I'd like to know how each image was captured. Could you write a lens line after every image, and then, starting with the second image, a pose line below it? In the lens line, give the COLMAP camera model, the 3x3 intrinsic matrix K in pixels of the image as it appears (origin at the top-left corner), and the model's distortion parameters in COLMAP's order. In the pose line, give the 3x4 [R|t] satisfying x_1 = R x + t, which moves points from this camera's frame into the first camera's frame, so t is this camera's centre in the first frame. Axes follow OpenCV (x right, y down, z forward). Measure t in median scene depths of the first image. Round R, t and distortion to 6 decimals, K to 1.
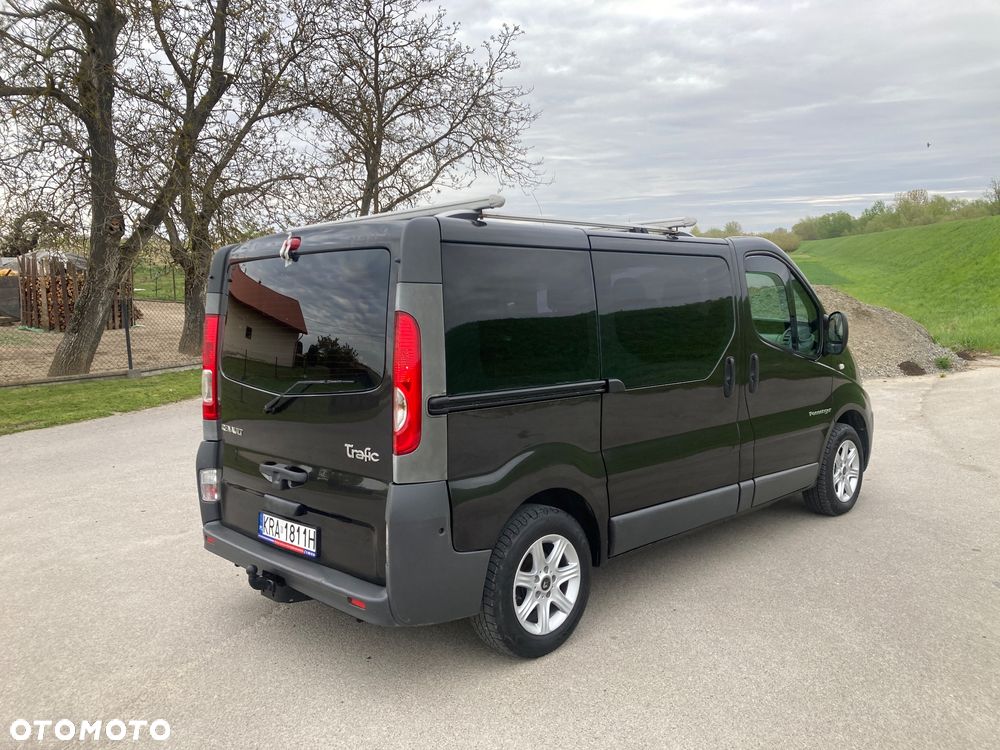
lens RADIAL K [[829.7, 0, 505.3], [0, 829.7, 317.9], [0, 0, 1]] dist [0.030884, -0.036038]
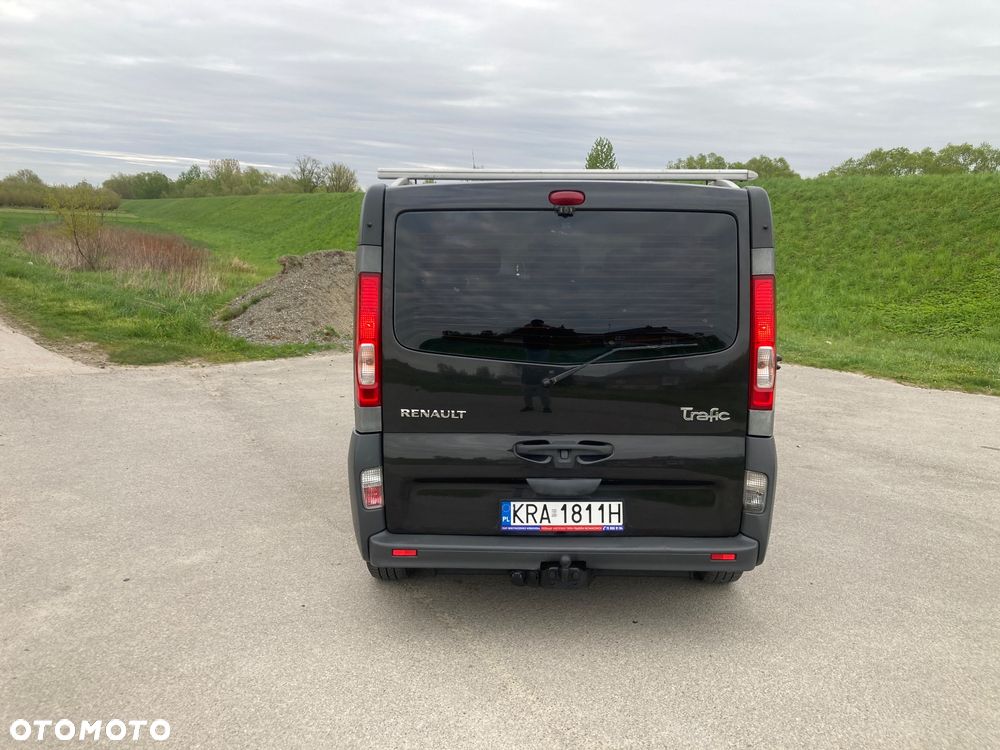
lens RADIAL K [[829.7, 0, 505.3], [0, 829.7, 317.9], [0, 0, 1]] dist [0.030884, -0.036038]
pose [[0.698201, -0.019241, 0.715643, -0.821086], [-0.013333, 0.999116, 0.039872, 0.005287], [-0.715778, -0.037380, 0.697327, 0.358032]]
